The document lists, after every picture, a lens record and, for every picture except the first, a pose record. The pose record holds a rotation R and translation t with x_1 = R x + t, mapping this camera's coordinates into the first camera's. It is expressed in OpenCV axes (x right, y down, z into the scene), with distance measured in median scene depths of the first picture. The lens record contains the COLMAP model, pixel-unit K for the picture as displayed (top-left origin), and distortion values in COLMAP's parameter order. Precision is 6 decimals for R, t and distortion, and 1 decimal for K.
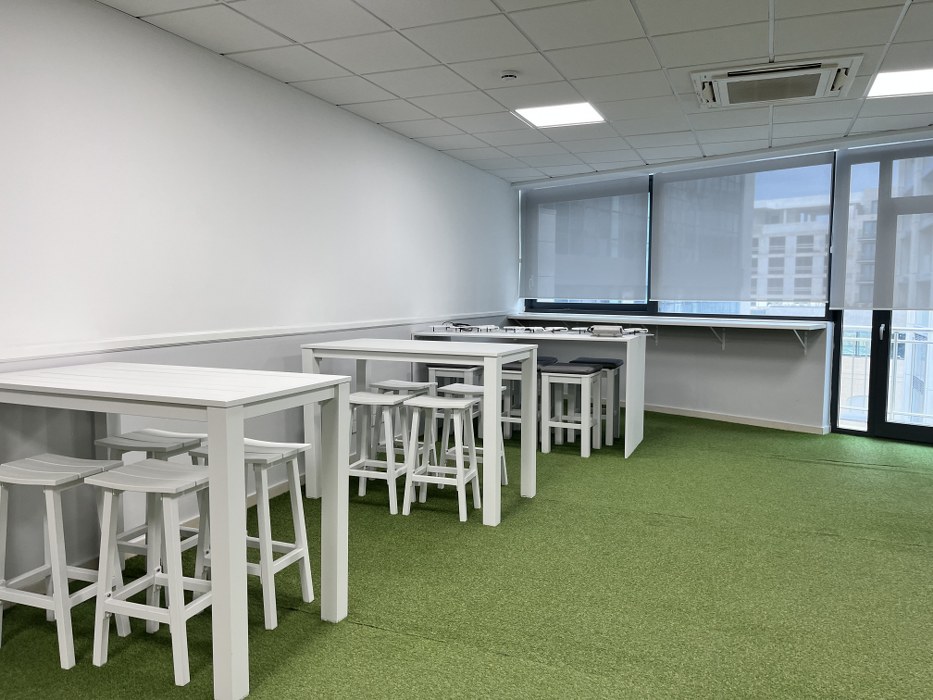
lens RADIAL K [[710.9, 0, 468.9], [0, 710.9, 351.9], [0, 0, 1]] dist [0.044196, -0.032353]
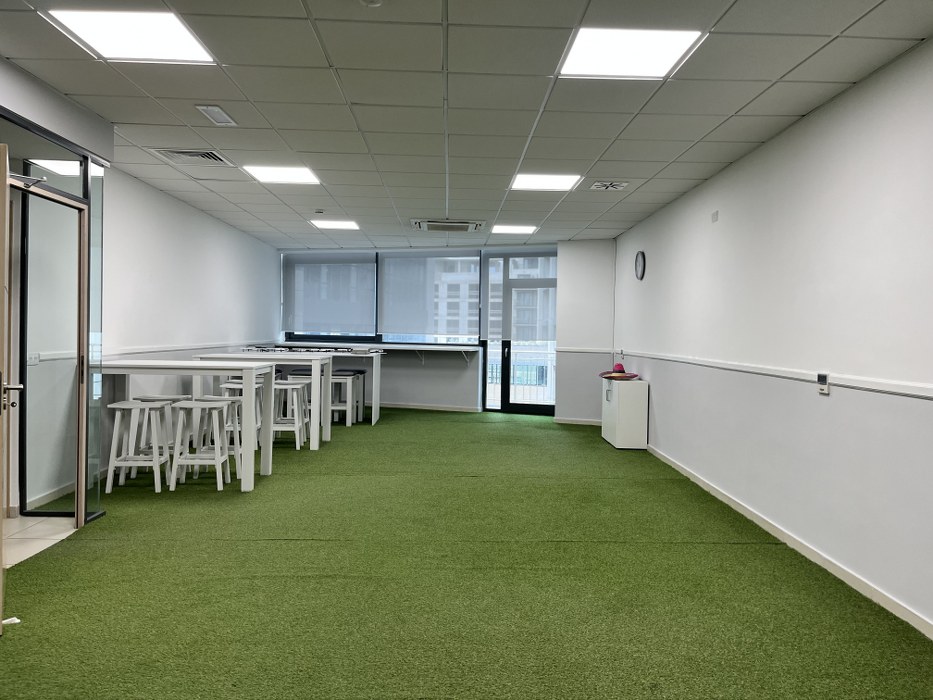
lens RADIAL K [[710.9, 0, 465.8], [0, 710.9, 350.1], [0, 0, 1]] dist [0.044196, -0.032353]
pose [[0.912523, 0.004059, 0.409005, -0.236003], [0.018102, 0.998570, -0.050295, 0.051570], [-0.408624, 0.053299, 0.911145, -0.558260]]
